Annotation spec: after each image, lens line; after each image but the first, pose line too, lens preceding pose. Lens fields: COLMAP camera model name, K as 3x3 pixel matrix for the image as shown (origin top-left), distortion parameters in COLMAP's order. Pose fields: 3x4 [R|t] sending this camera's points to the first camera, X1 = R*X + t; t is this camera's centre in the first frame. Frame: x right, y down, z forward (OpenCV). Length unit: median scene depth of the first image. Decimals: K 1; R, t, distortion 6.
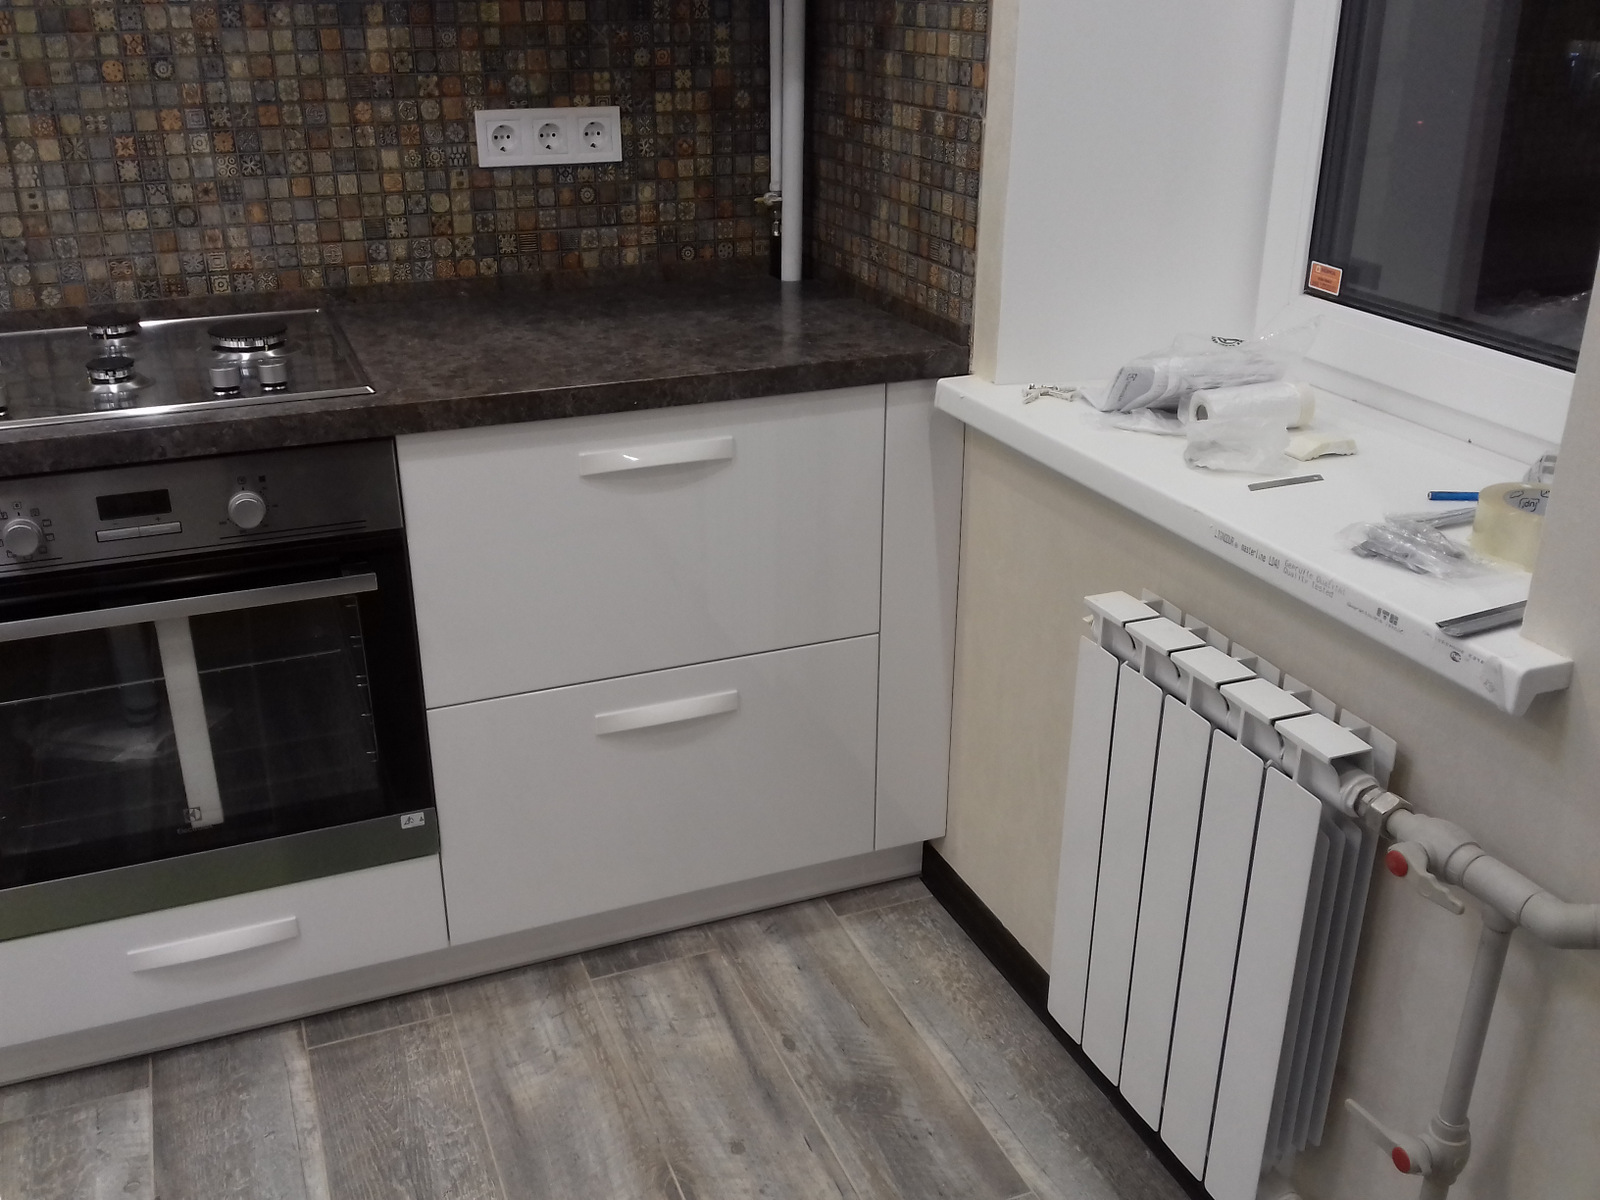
lens RADIAL K [[1486.5, 0, 787.1], [0, 1486.5, 605.7], [0, 0, 1]] dist [0.075845, -0.163195]
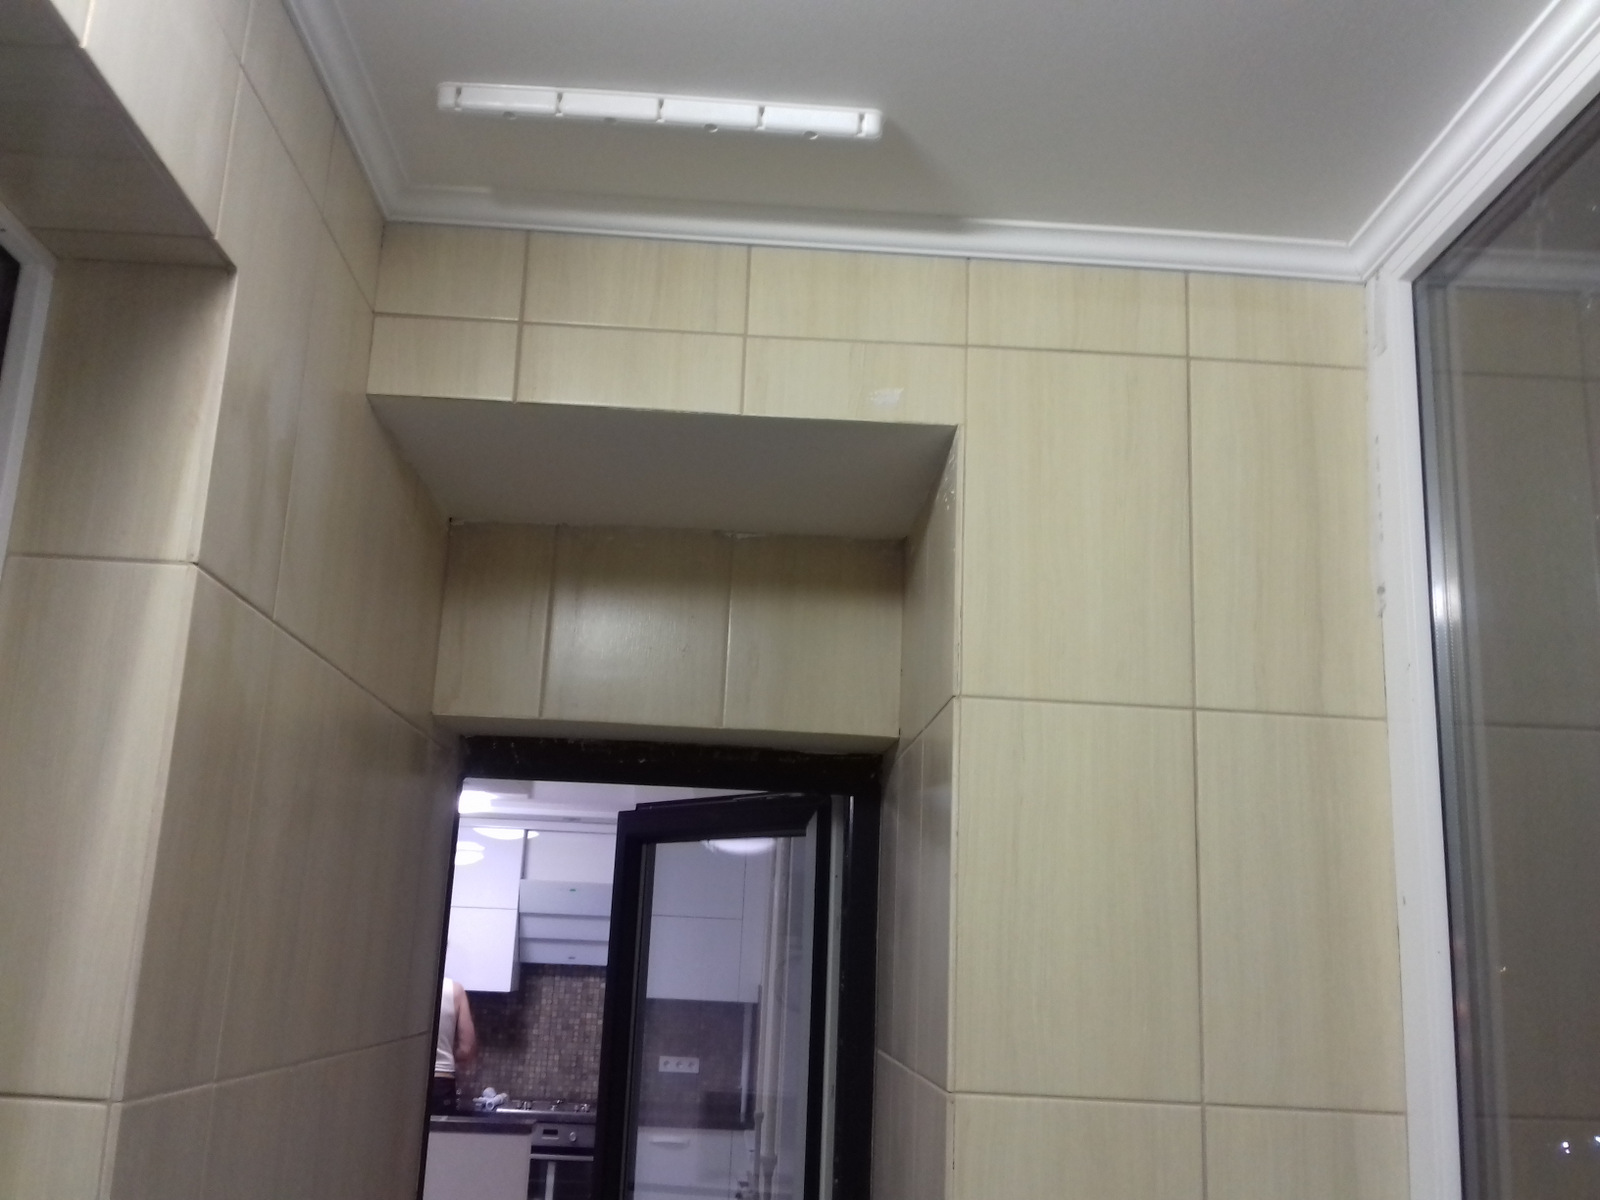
lens RADIAL K [[1486.5, 0, 787.1], [0, 1486.5, 605.7], [0, 0, 1]] dist [0.075845, -0.163195]
pose [[0.942997, -0.030466, -0.331404, 1.474097], [-0.176321, 0.798821, -0.575149, 0.937761], [0.282255, 0.600797, 0.747914, -2.588666]]
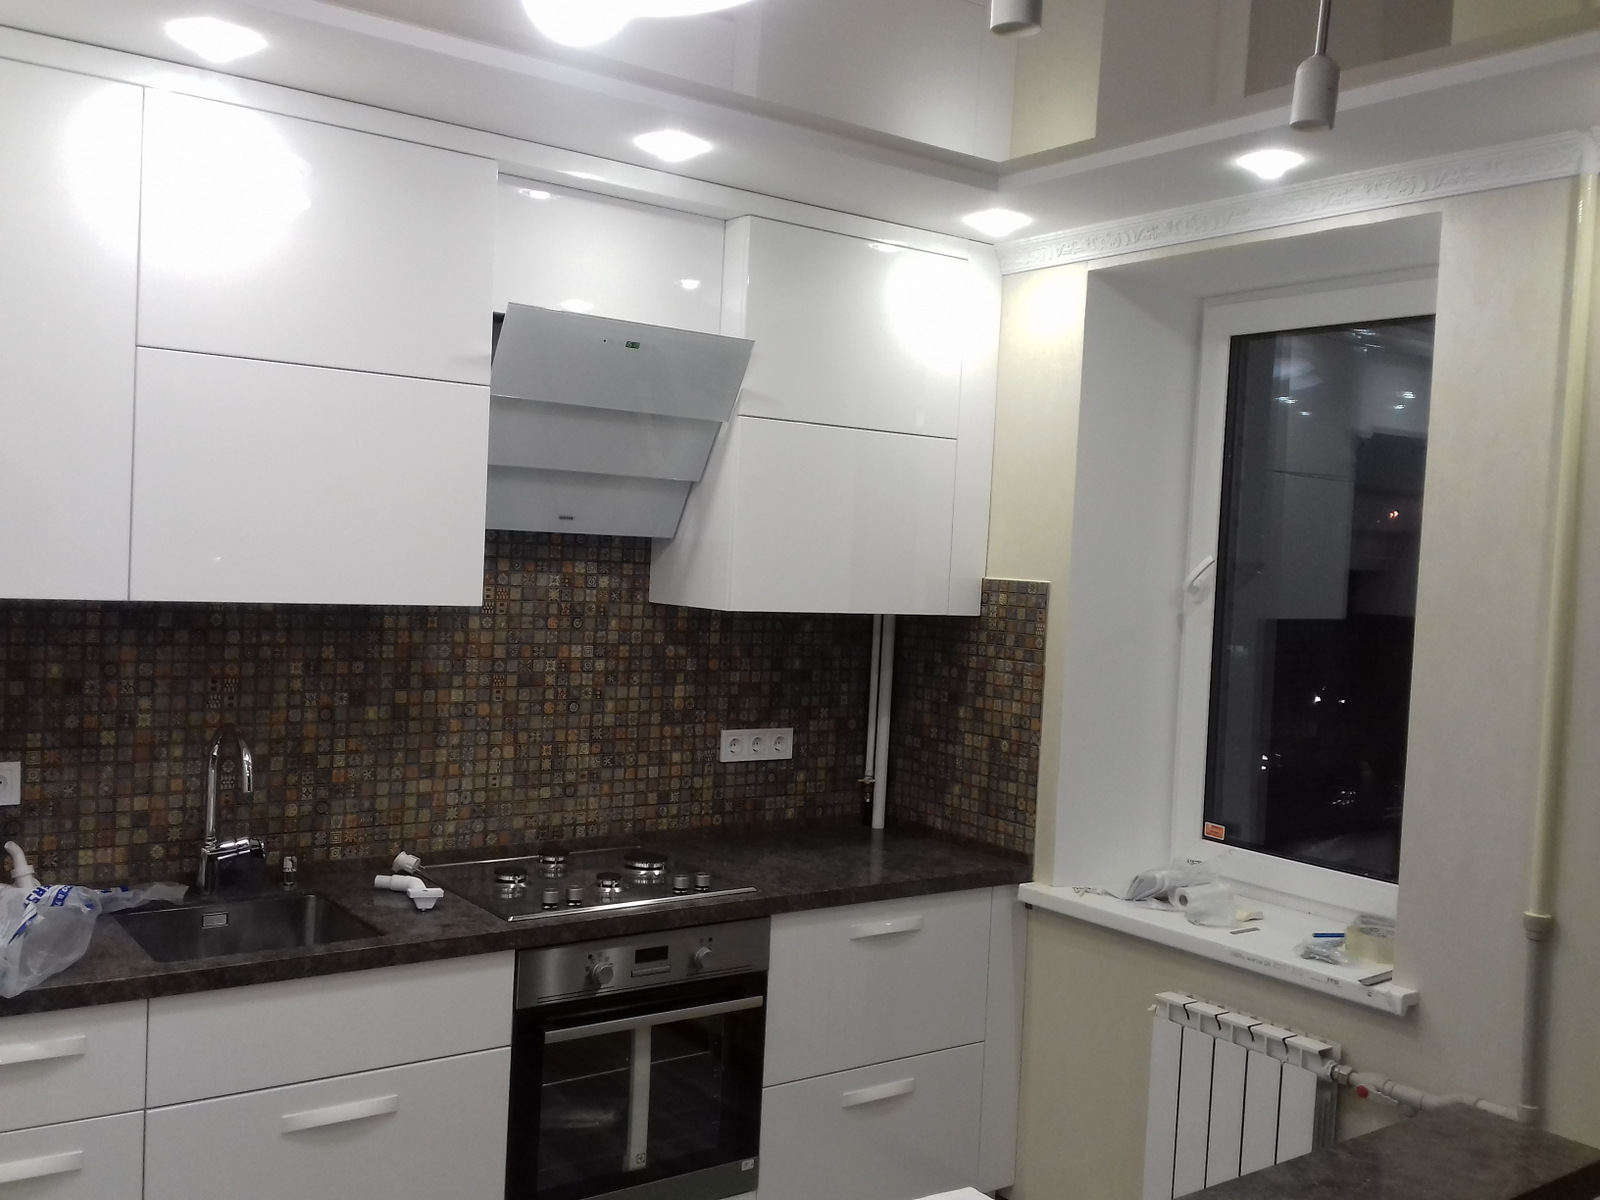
lens RADIAL K [[1478.4, 0, 772.1], [0, 1478.4, 603.0], [0, 0, 1]] dist [0.131271, -0.317843]
pose [[0.967486, 0.040388, 0.249679, -0.617622], [0.051300, 0.935315, -0.350077, 0.136643], [-0.247667, 0.351503, 0.902833, -0.629736]]
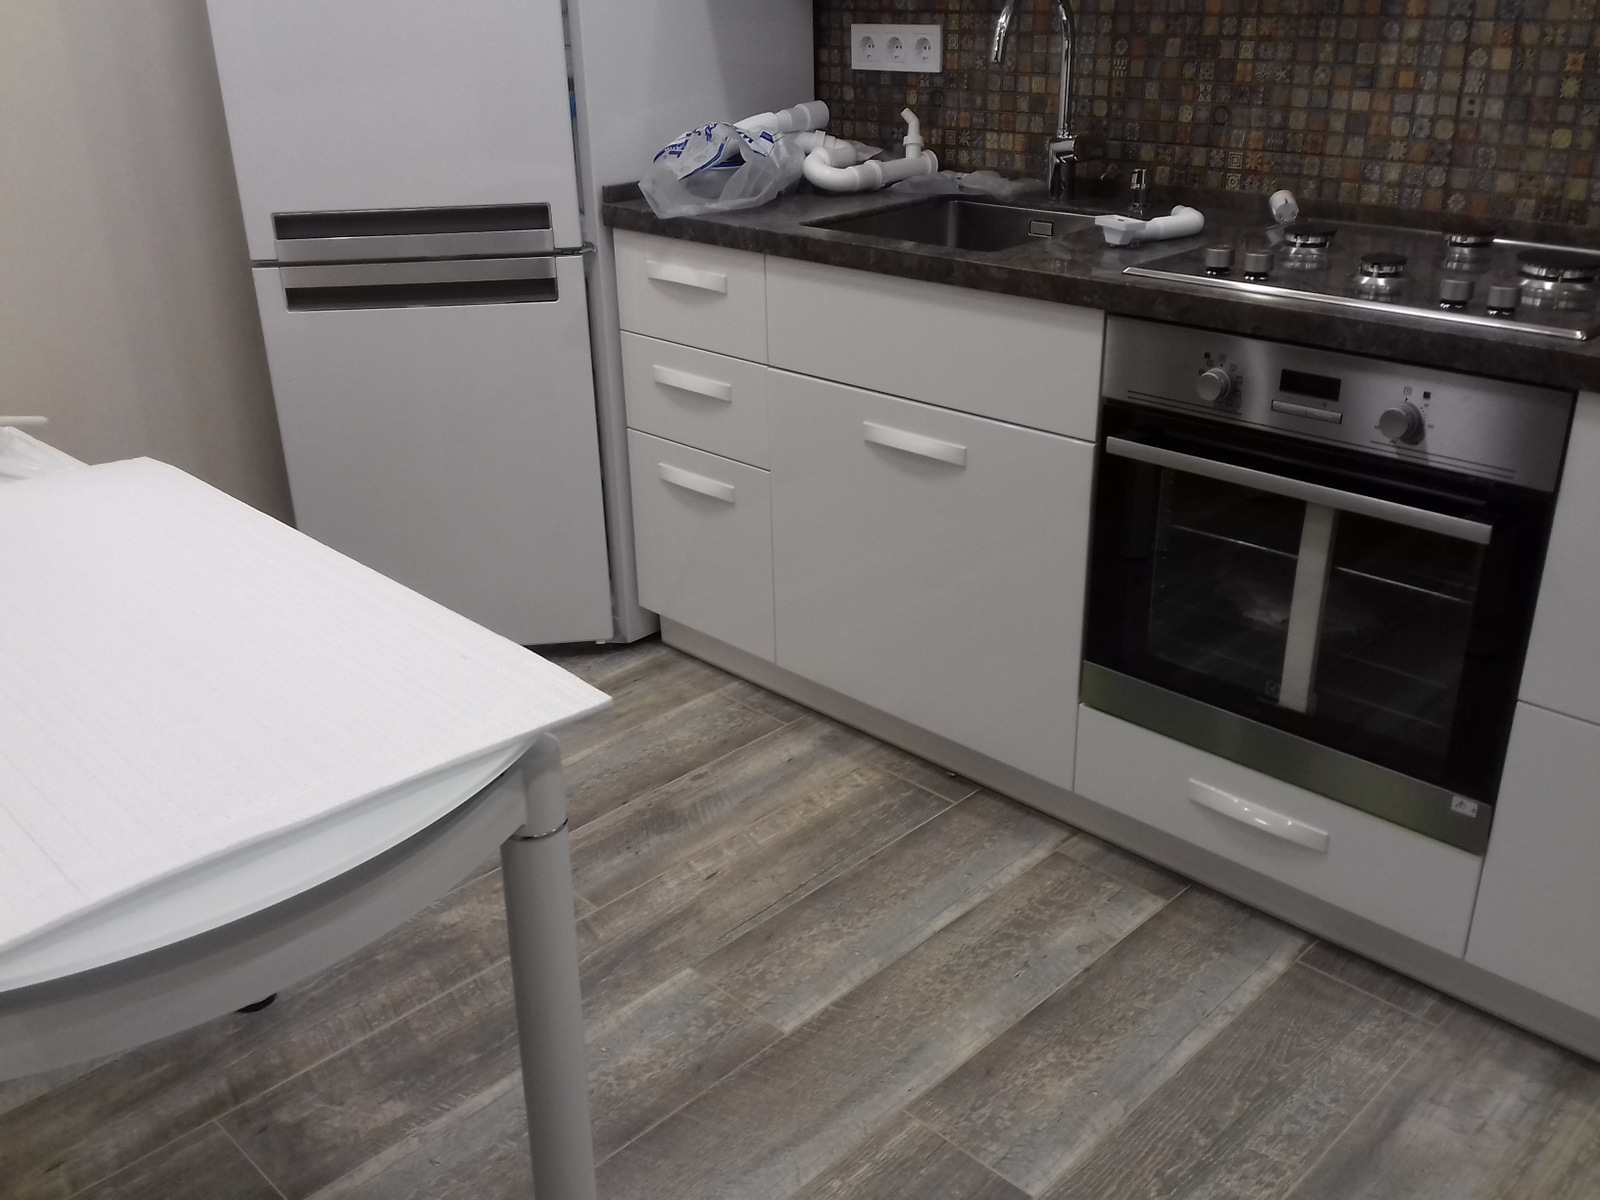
lens RADIAL K [[1482.5, 0, 757.9], [0, 1482.5, 603.6], [0, 0, 1]] dist [0.076407, -0.146439]
pose [[0.381526, 0.368014, -0.847941, 0.300878], [-0.344996, 0.907735, 0.238736, -0.036967], [0.857564, 0.201452, 0.473288, 0.161535]]
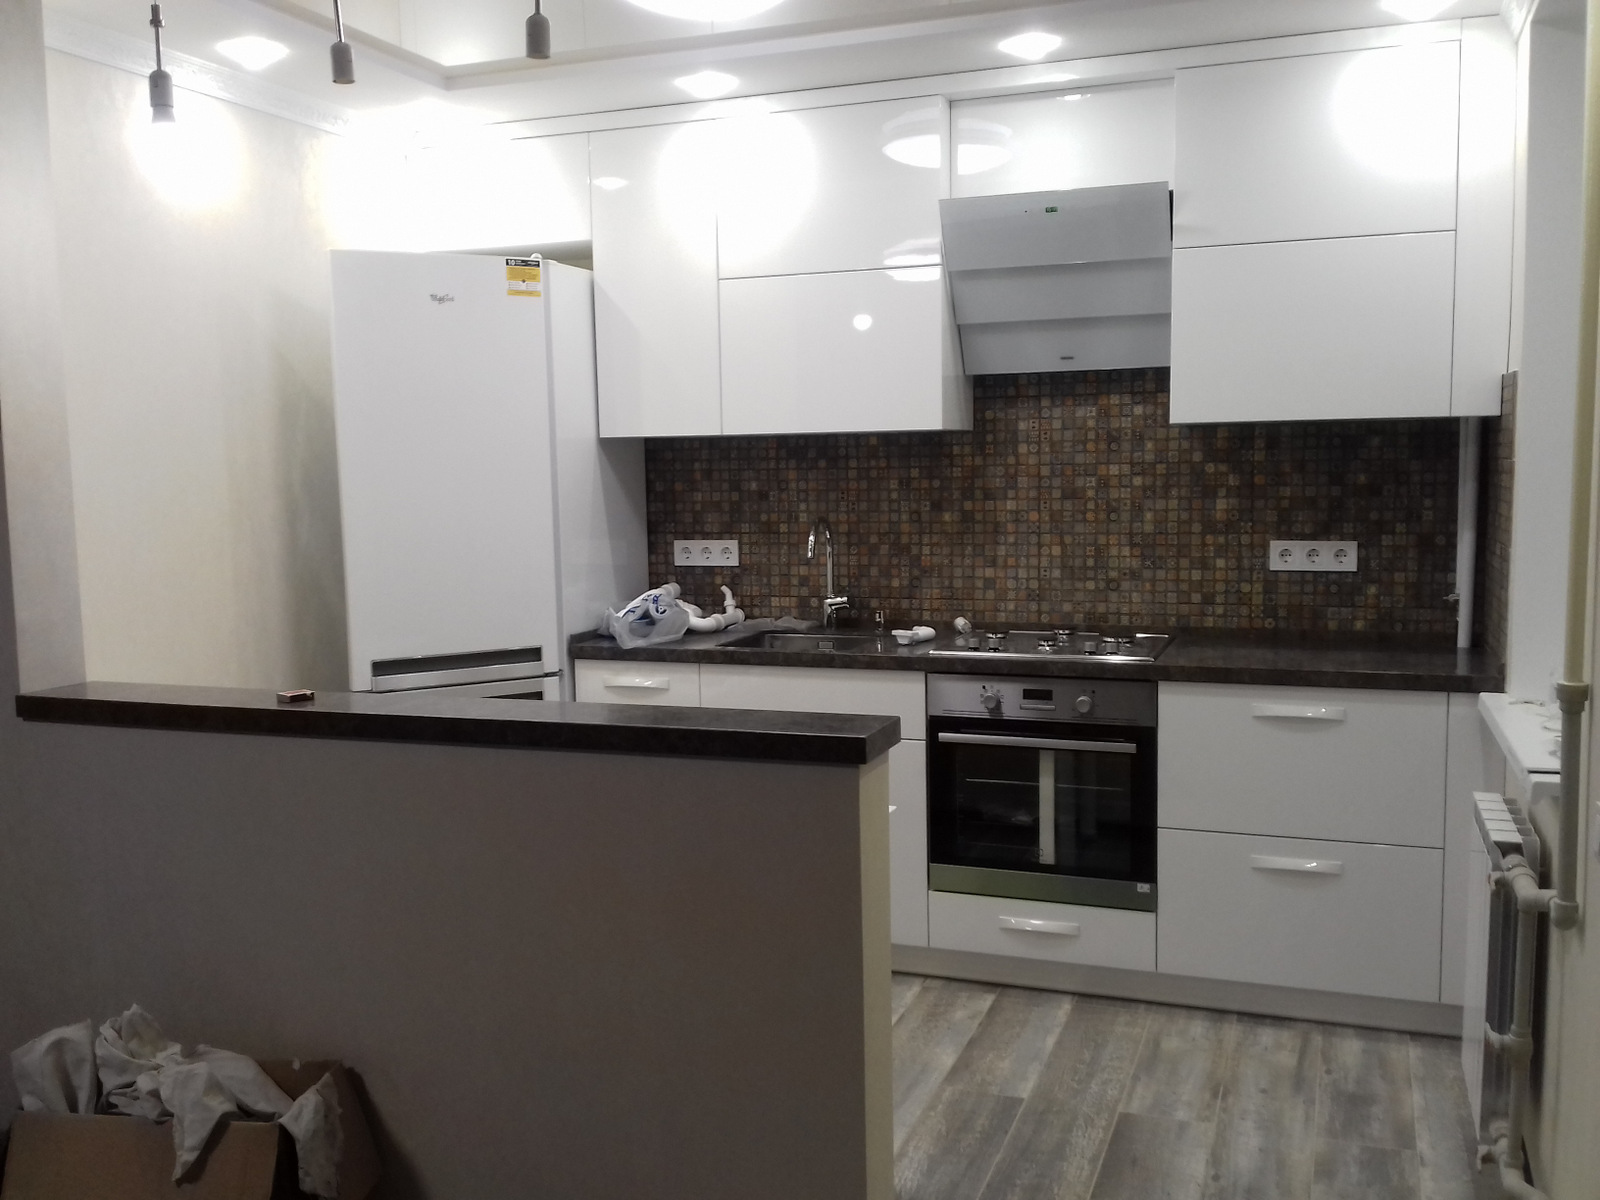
lens RADIAL K [[1492.6, 0, 754.4], [0, 1492.6, 597.0], [0, 0, 1]] dist [0.111449, -0.211148]
pose [[0.728172, 0.055339, -0.683157, 0.642342], [-0.257719, 0.945695, -0.198095, 0.285834], [0.635096, 0.320309, 0.702891, -0.736933]]
